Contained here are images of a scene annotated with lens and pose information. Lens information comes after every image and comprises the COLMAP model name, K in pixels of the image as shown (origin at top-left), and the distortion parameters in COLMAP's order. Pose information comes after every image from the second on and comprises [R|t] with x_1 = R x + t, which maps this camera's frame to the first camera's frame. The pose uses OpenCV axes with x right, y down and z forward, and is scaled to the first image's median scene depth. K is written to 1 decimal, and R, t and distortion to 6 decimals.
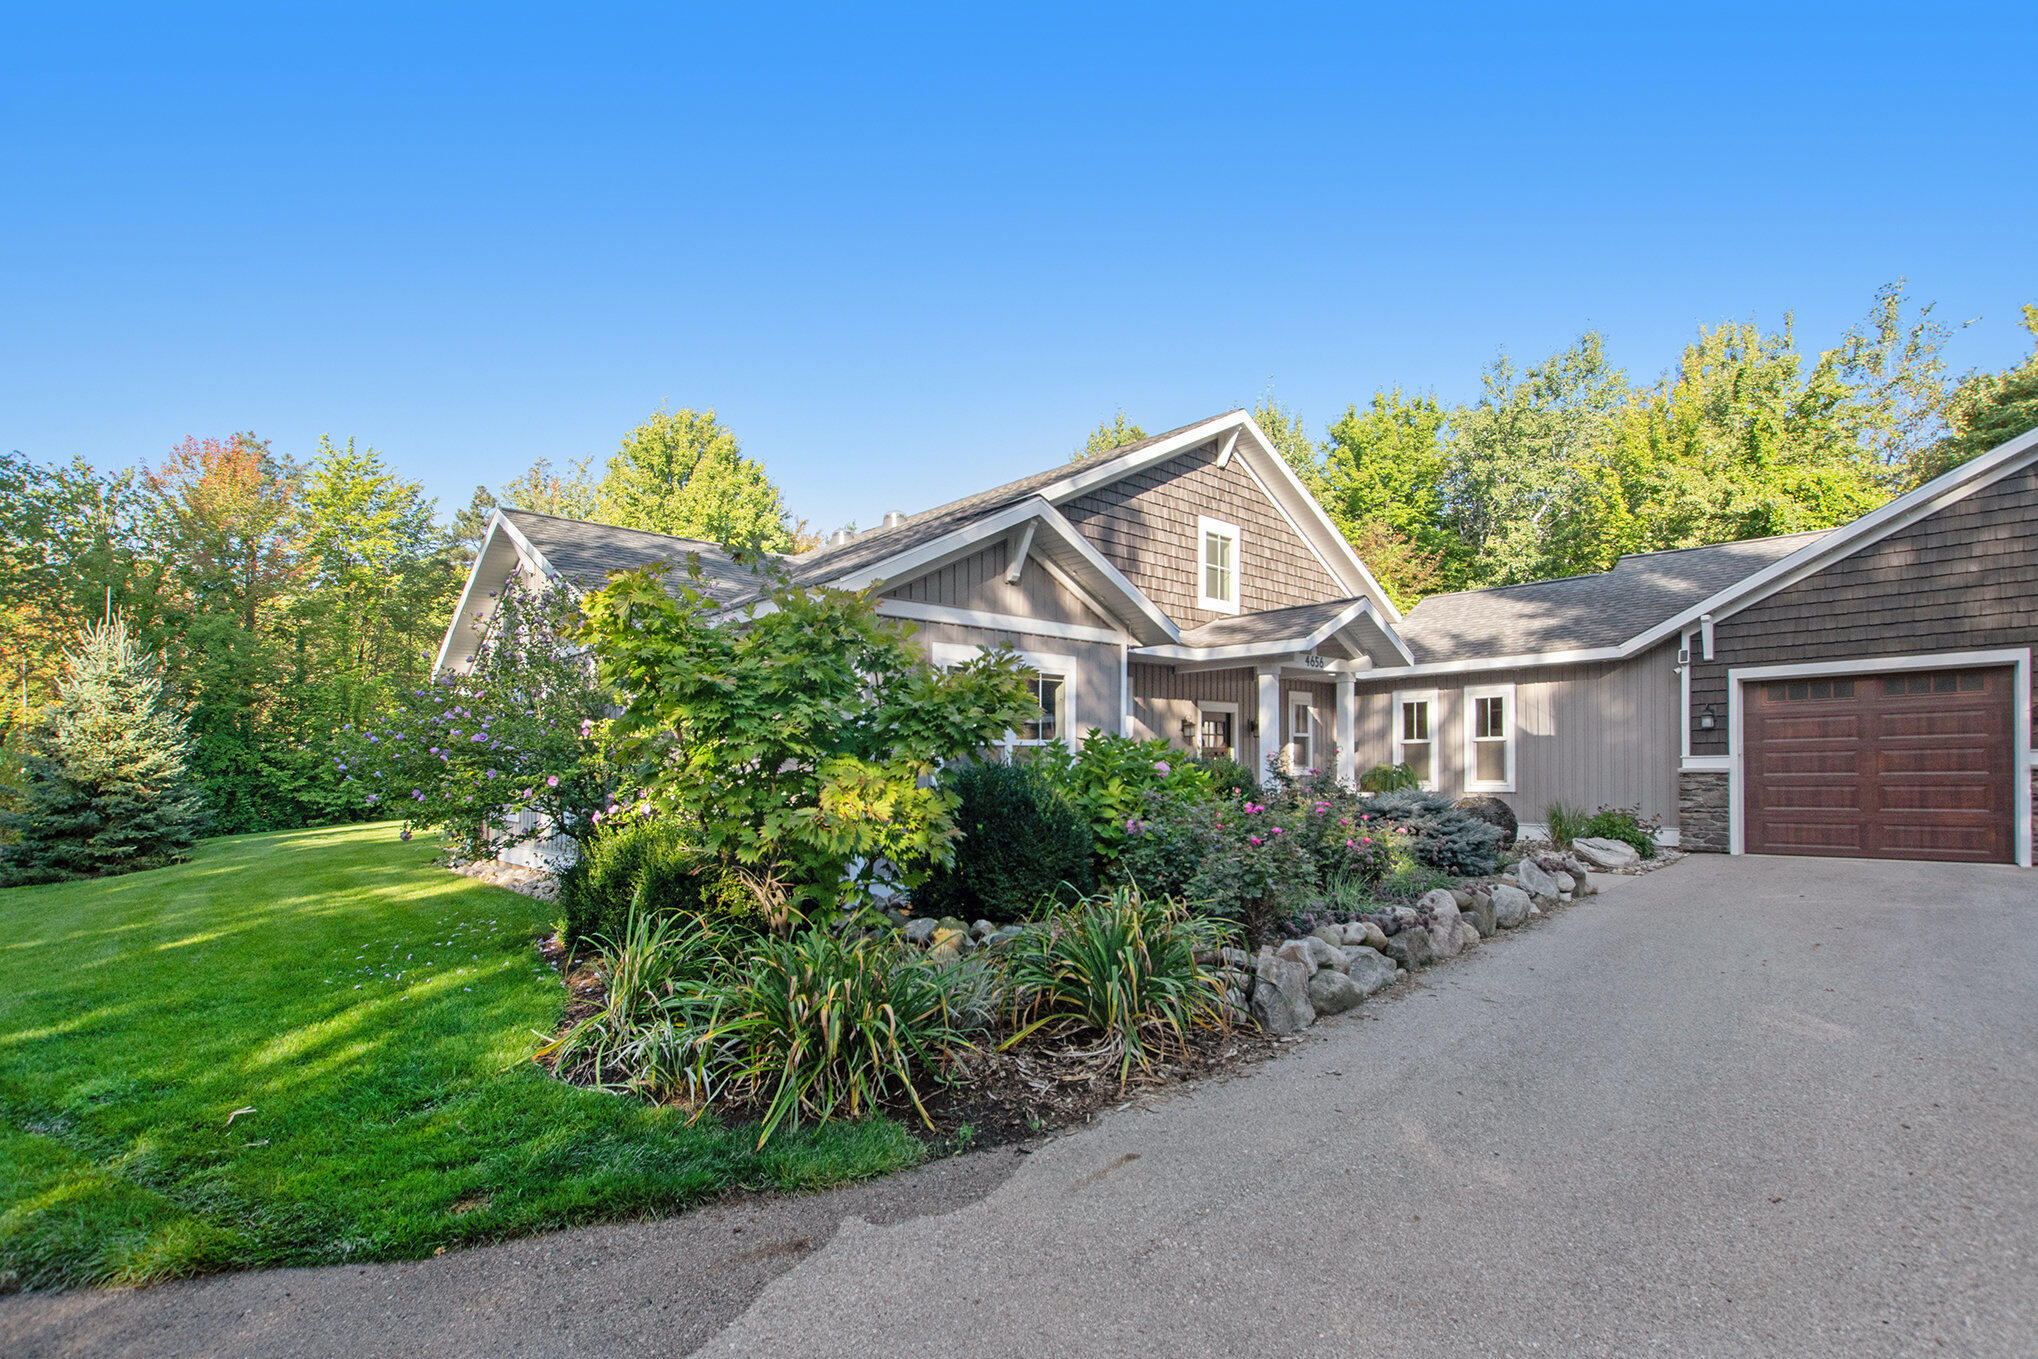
lens RADIAL K [[904.9, 0, 1082.8], [0, 904.9, 682.4], [0, 0, 1]] dist [-0.027670, 0.000475]
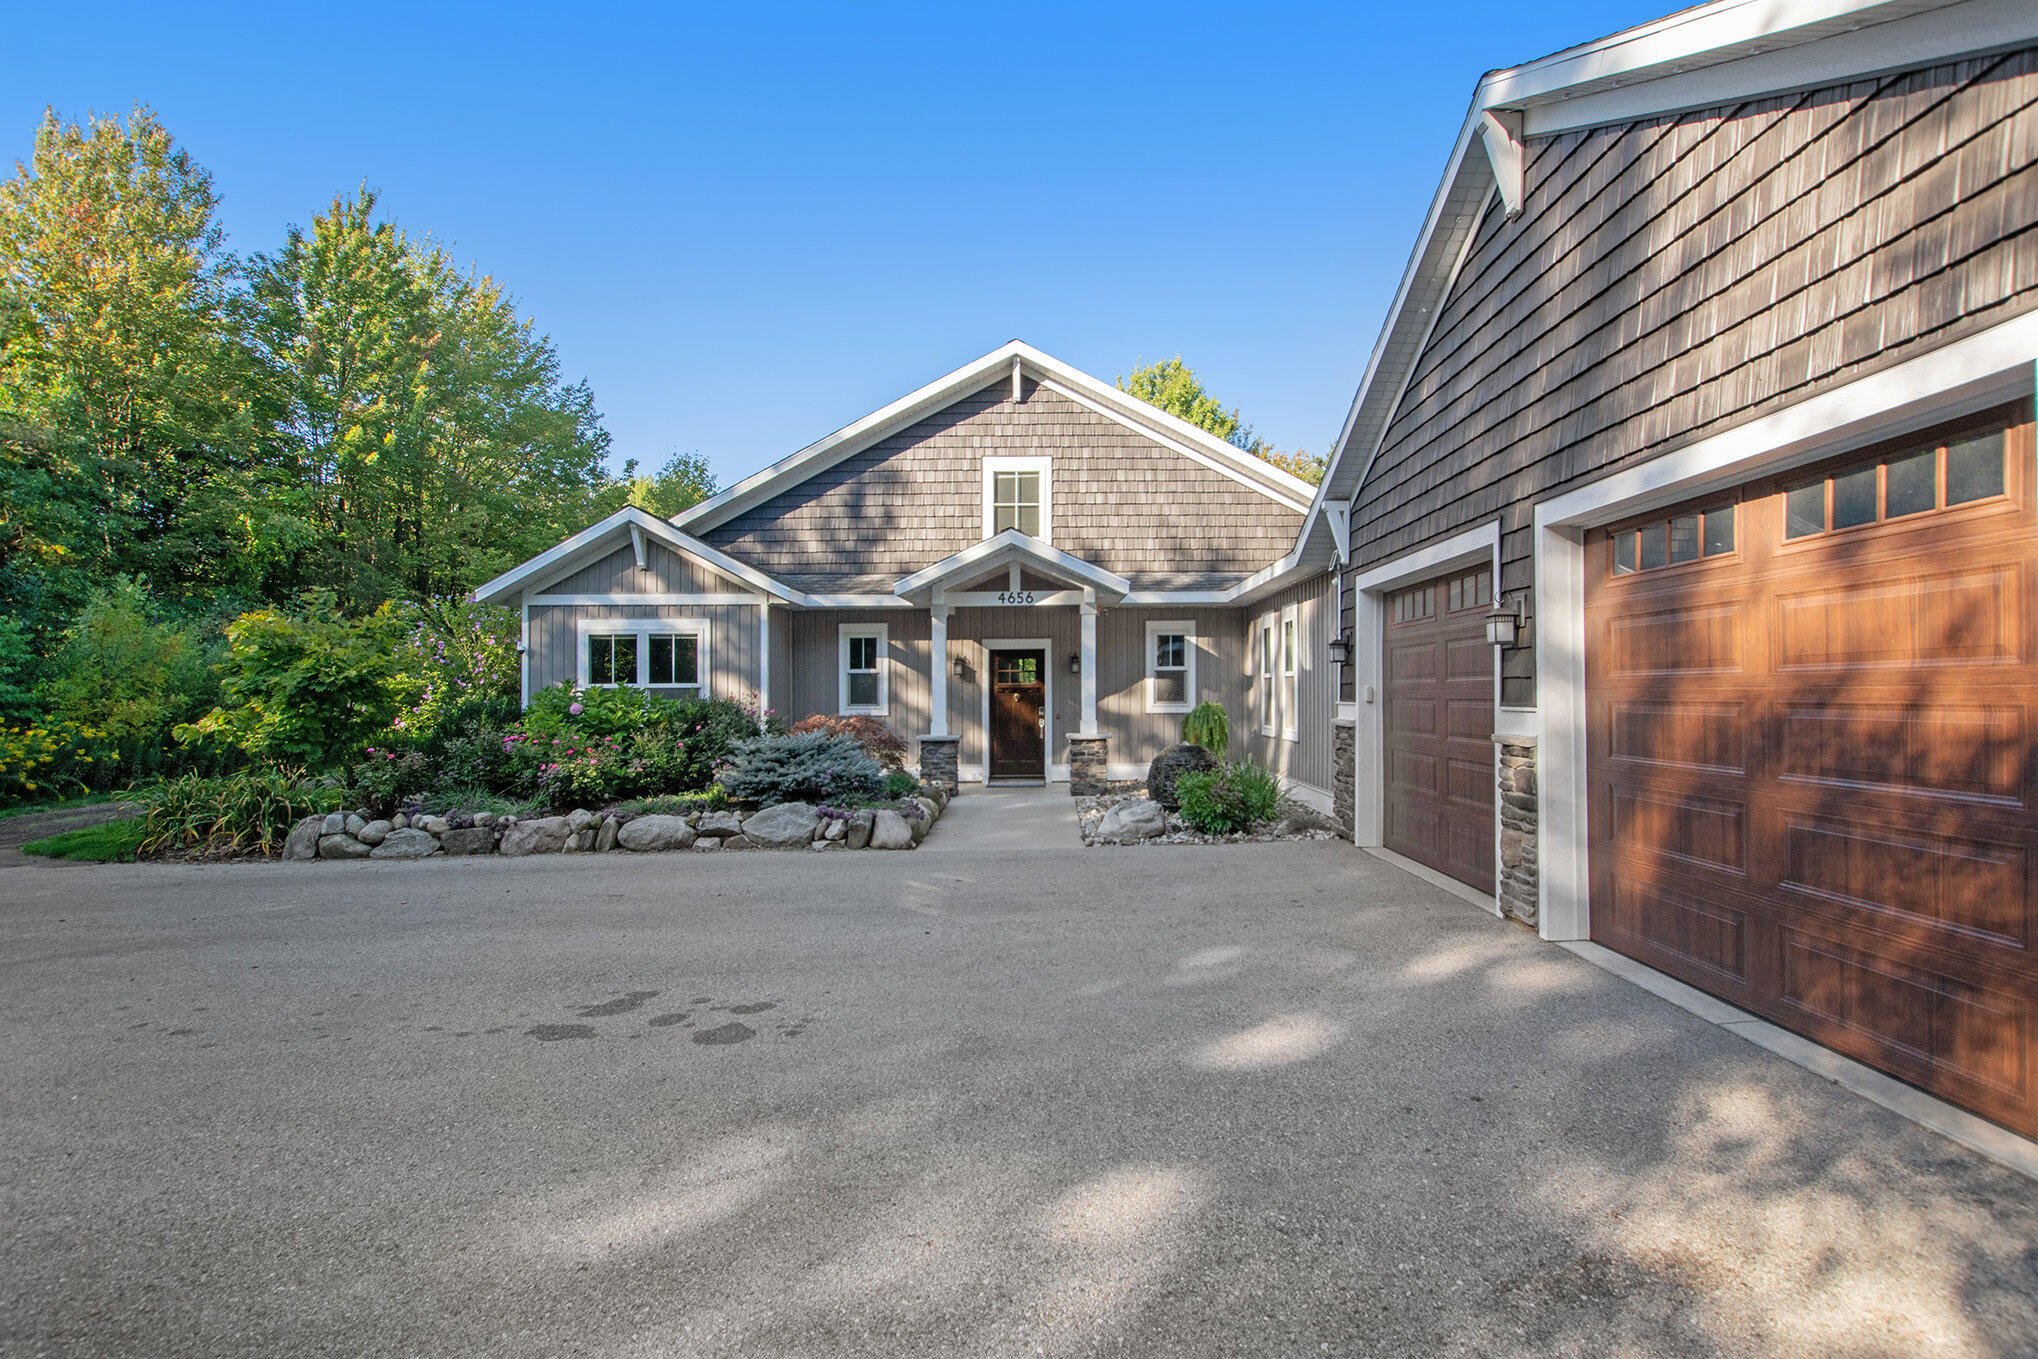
lens RADIAL K [[984.1, 0, 1029.6], [0, 984.1, 682.8], [0, 0, 1]] dist [0.003768, 0.000420]
pose [[0.684569, 0.003333, -0.728941, 0.967191], [0.062035, 0.996095, 0.062813, 0.002494], [0.726304, -0.088220, 0.681689, 0.263271]]
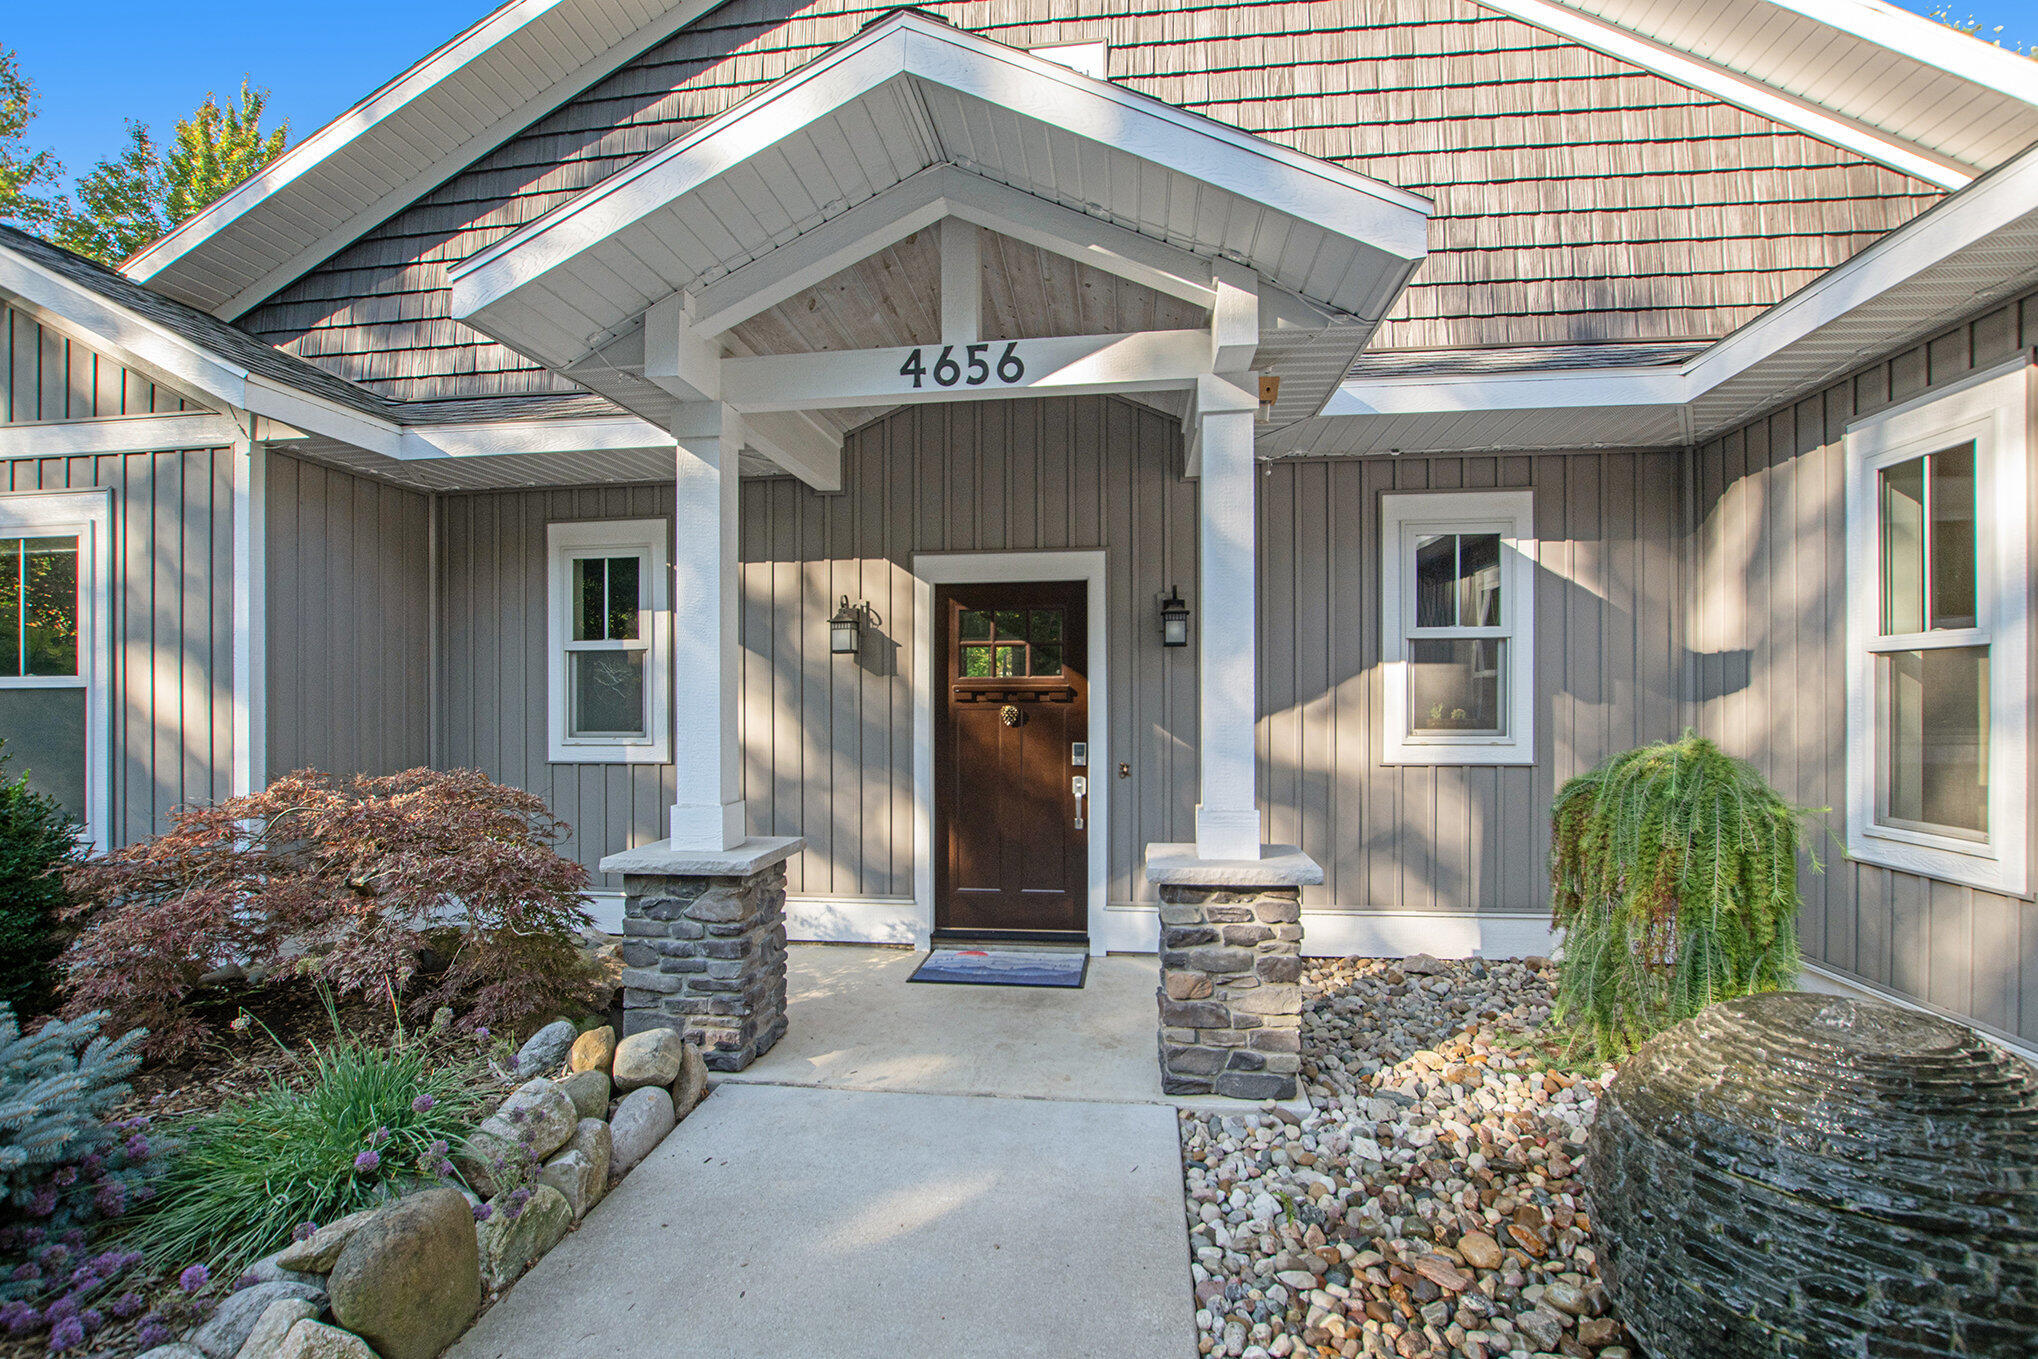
lens RADIAL K [[984.1, 0, 1029.6], [0, 984.1, 682.8], [0, 0, 1]] dist [0.003768, 0.000420]
pose [[0.618486, 0.002310, -0.785792, 0.465760], [0.067539, 0.996139, 0.056088, 0.052418], [0.782888, -0.087761, 0.615942, 0.771080]]
